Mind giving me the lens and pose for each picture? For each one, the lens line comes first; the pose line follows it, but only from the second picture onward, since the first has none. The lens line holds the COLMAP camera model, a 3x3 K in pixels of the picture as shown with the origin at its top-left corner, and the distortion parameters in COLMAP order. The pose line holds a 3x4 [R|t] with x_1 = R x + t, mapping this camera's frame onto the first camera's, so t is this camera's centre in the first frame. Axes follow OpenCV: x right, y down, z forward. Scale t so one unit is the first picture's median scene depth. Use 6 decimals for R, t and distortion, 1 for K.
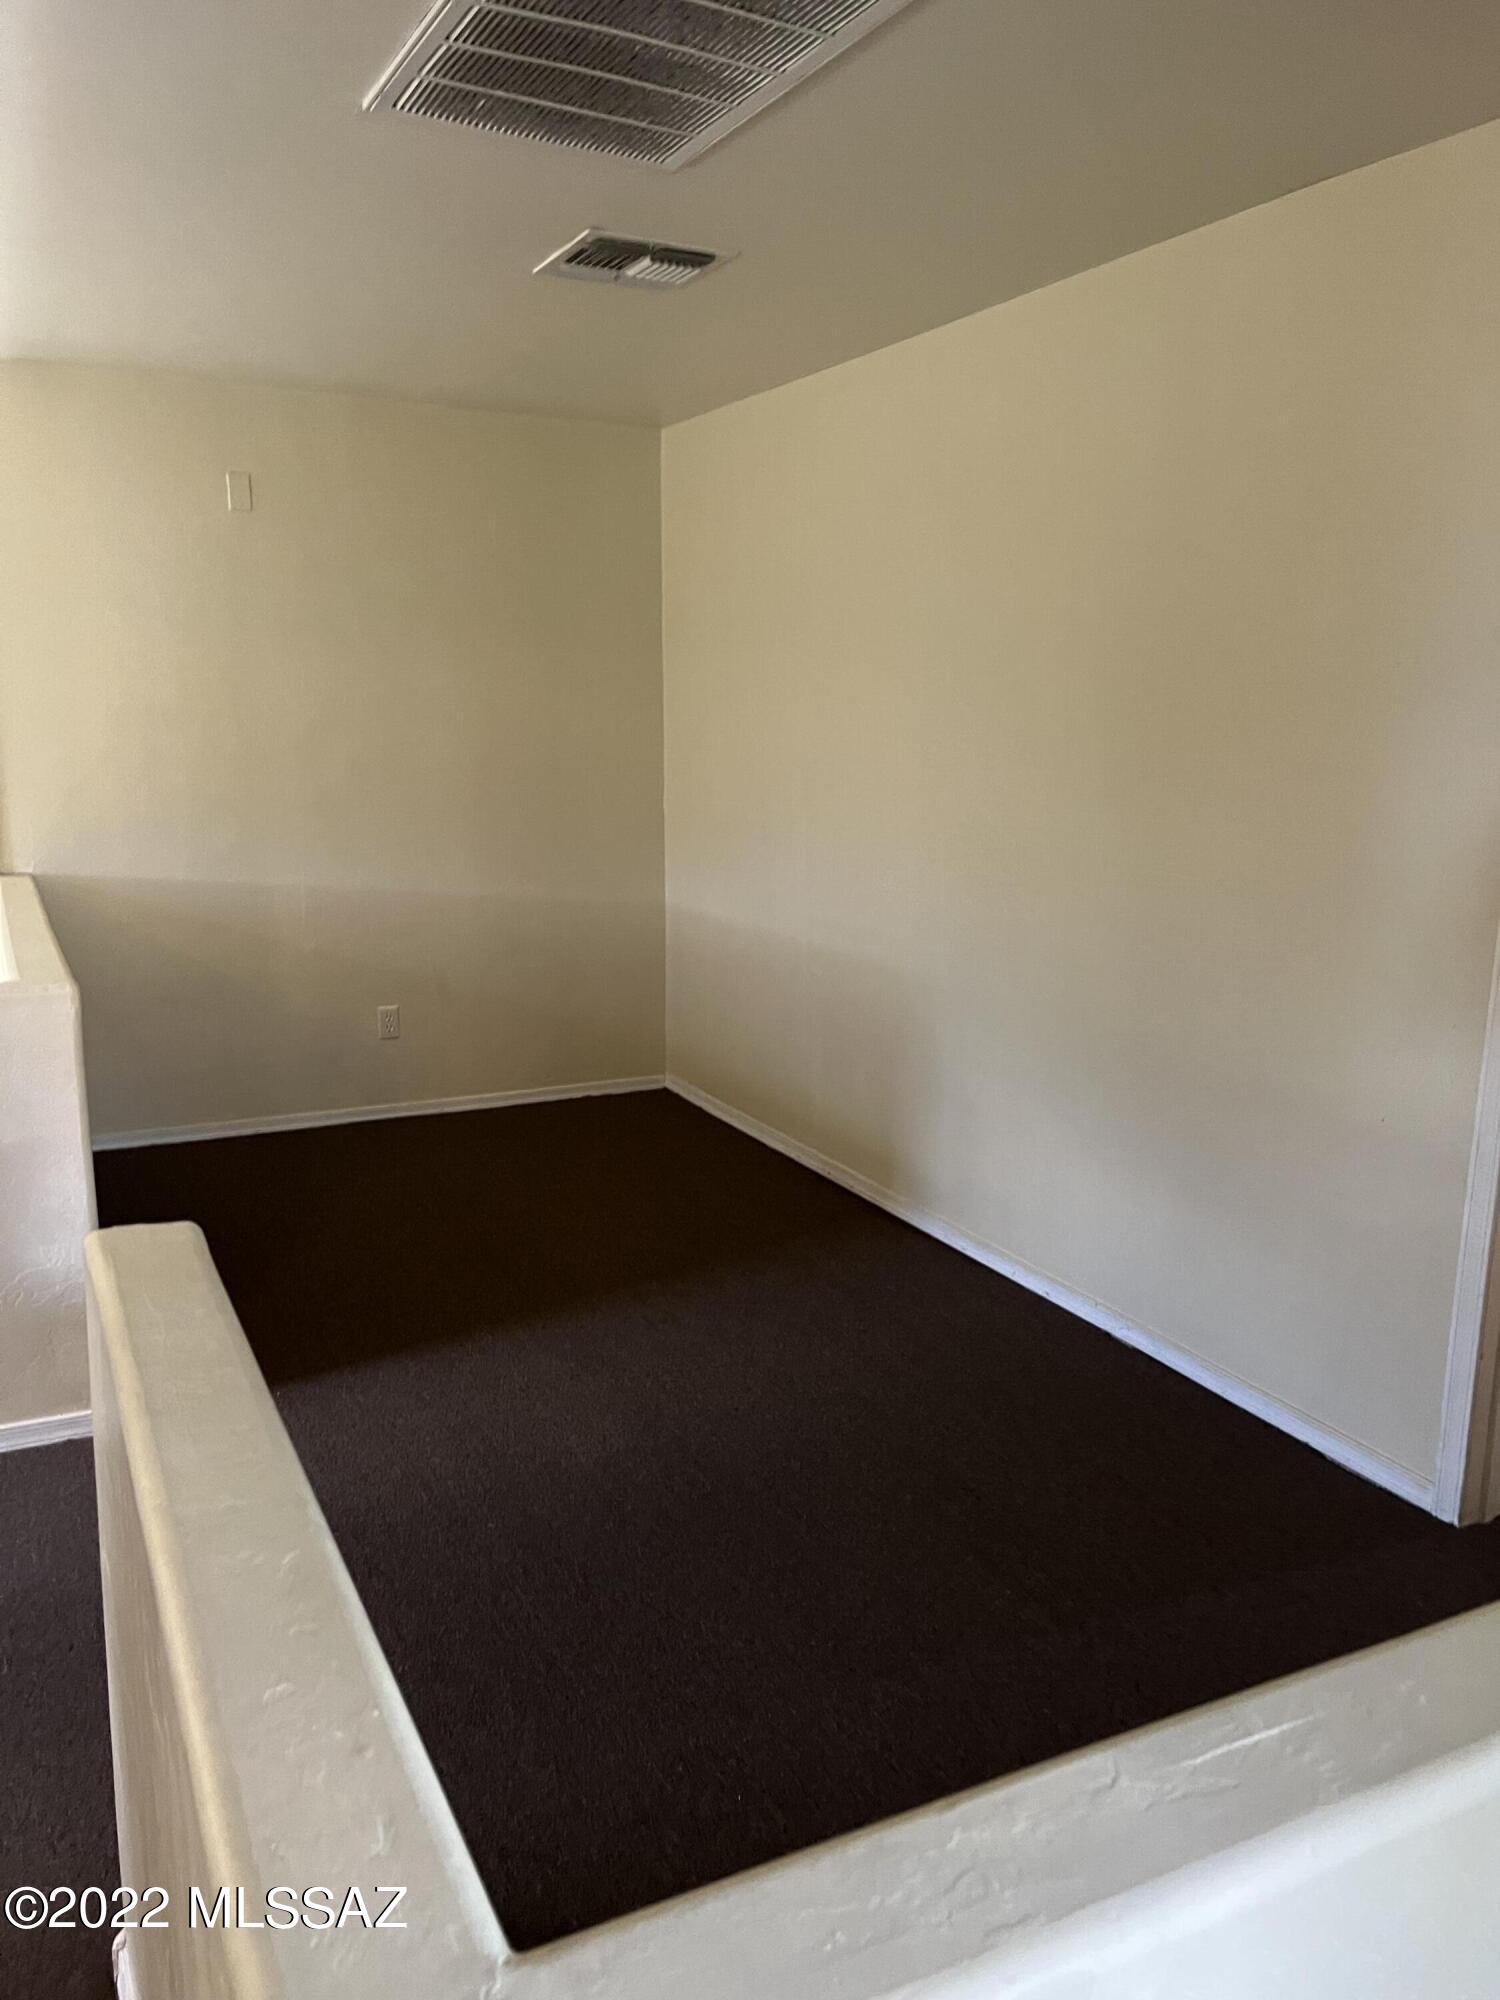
lens RADIAL K [[1523.5, 0, 750.3], [0, 1523.5, 995.1], [0, 0, 1]] dist [-0.034351, -0.005125]
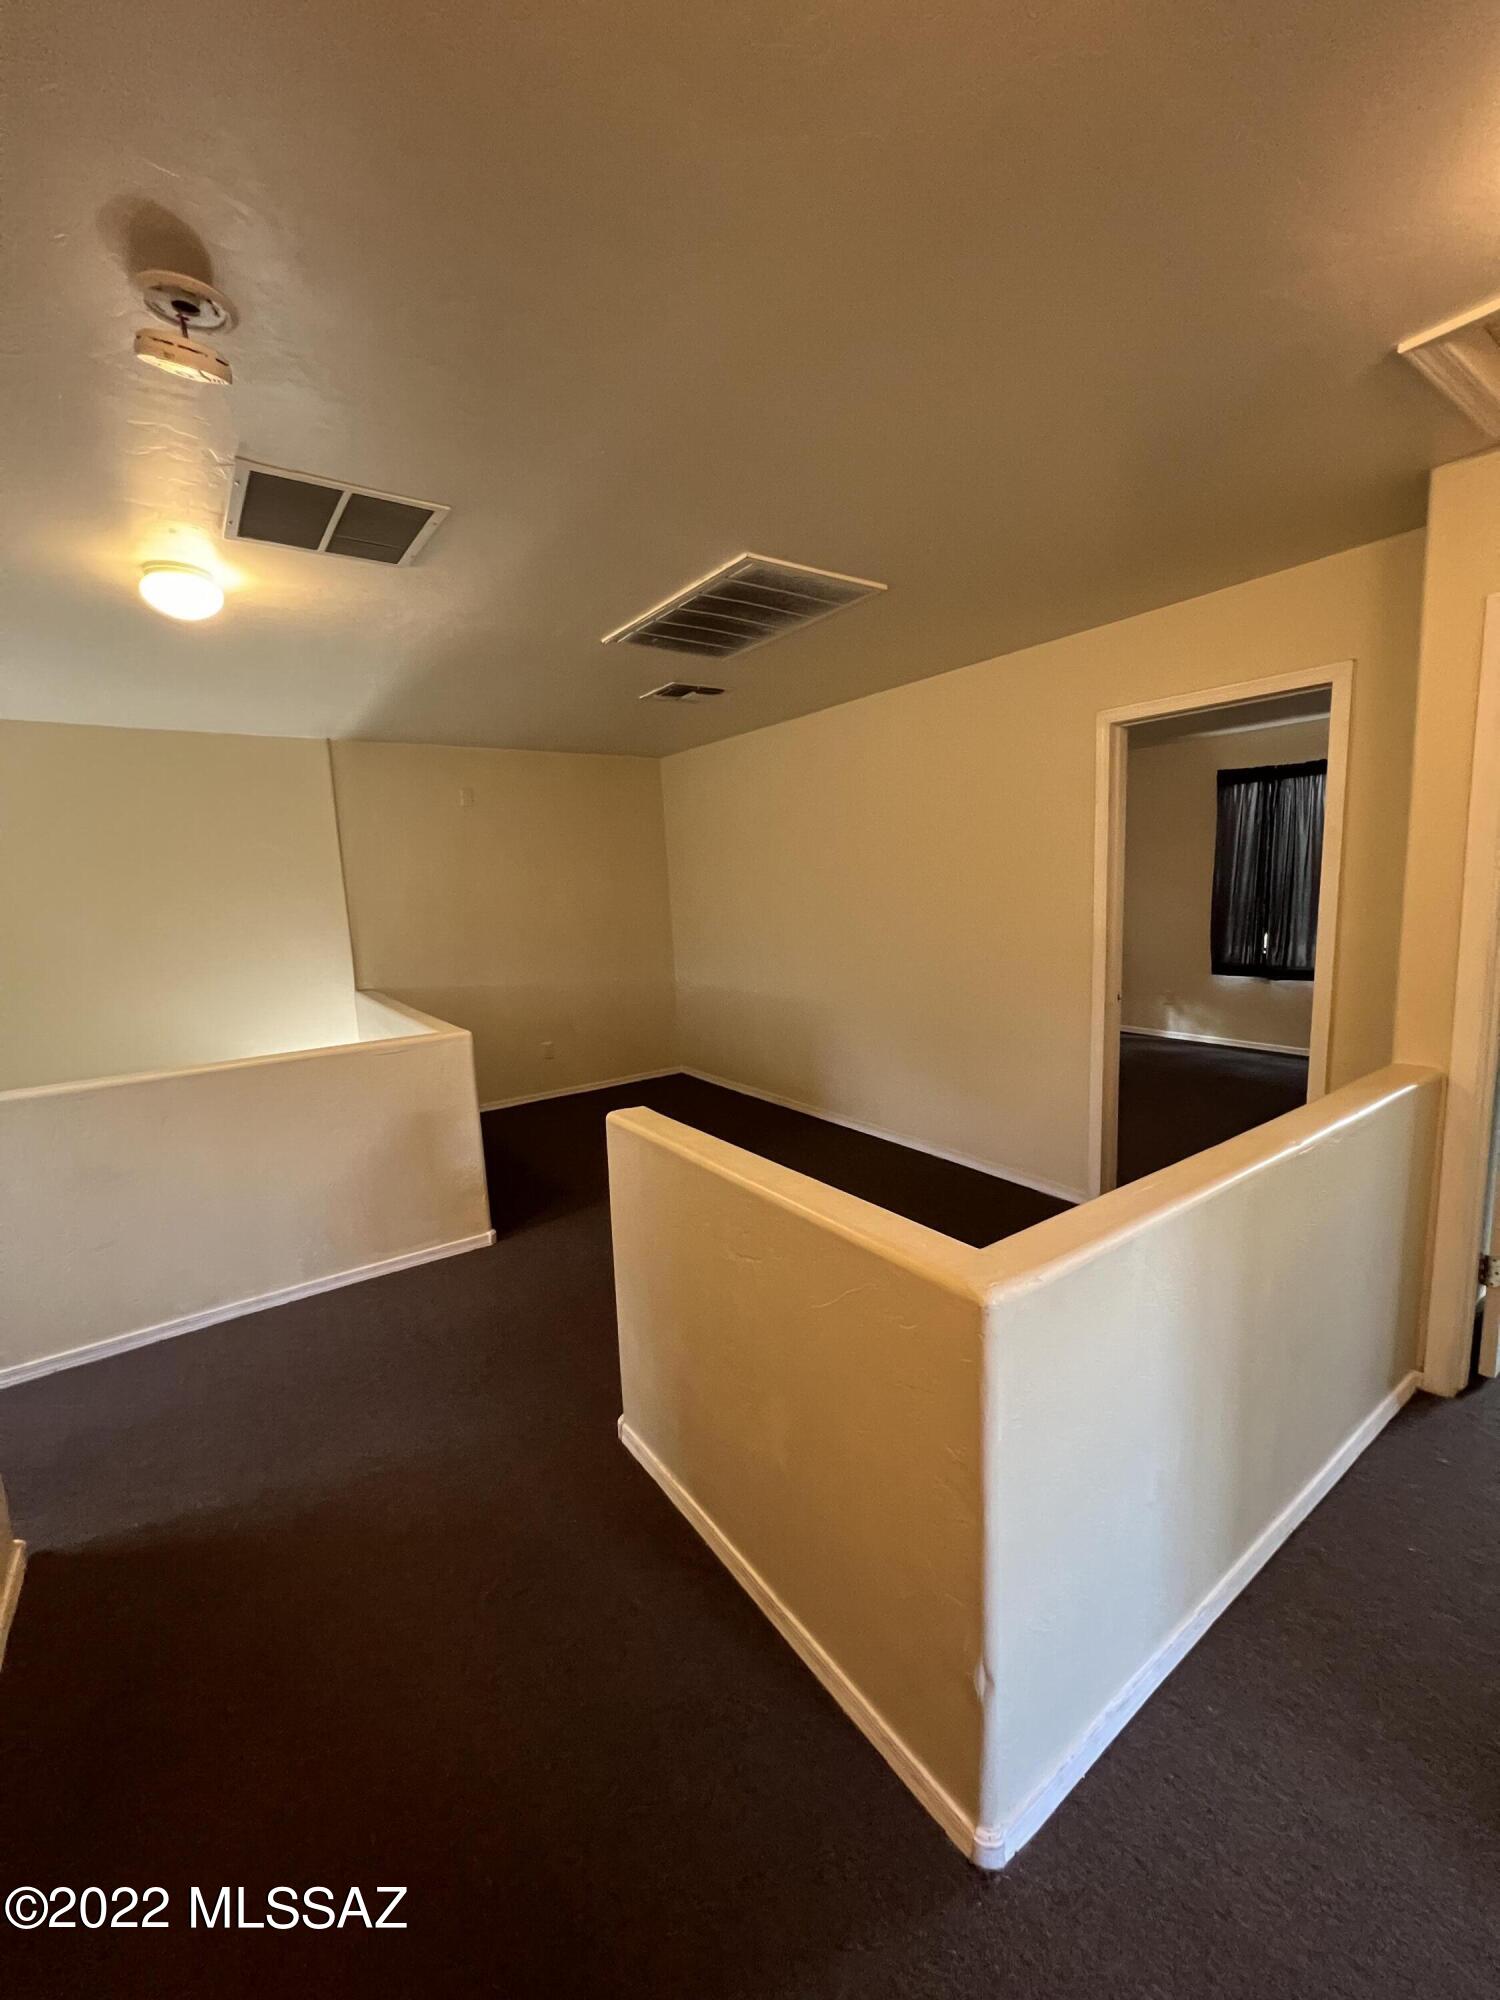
lens RADIAL K [[806.5, 0, 754.5], [0, 806.5, 998.8], [0, 0, 1]] dist [-0.002222, 0.000002]
pose [[0.988246, -0.069208, 0.136307, -0.182002], [0.074444, 0.996656, -0.033693, 0.010680], [-0.133519, 0.043444, 0.990094, -0.178767]]
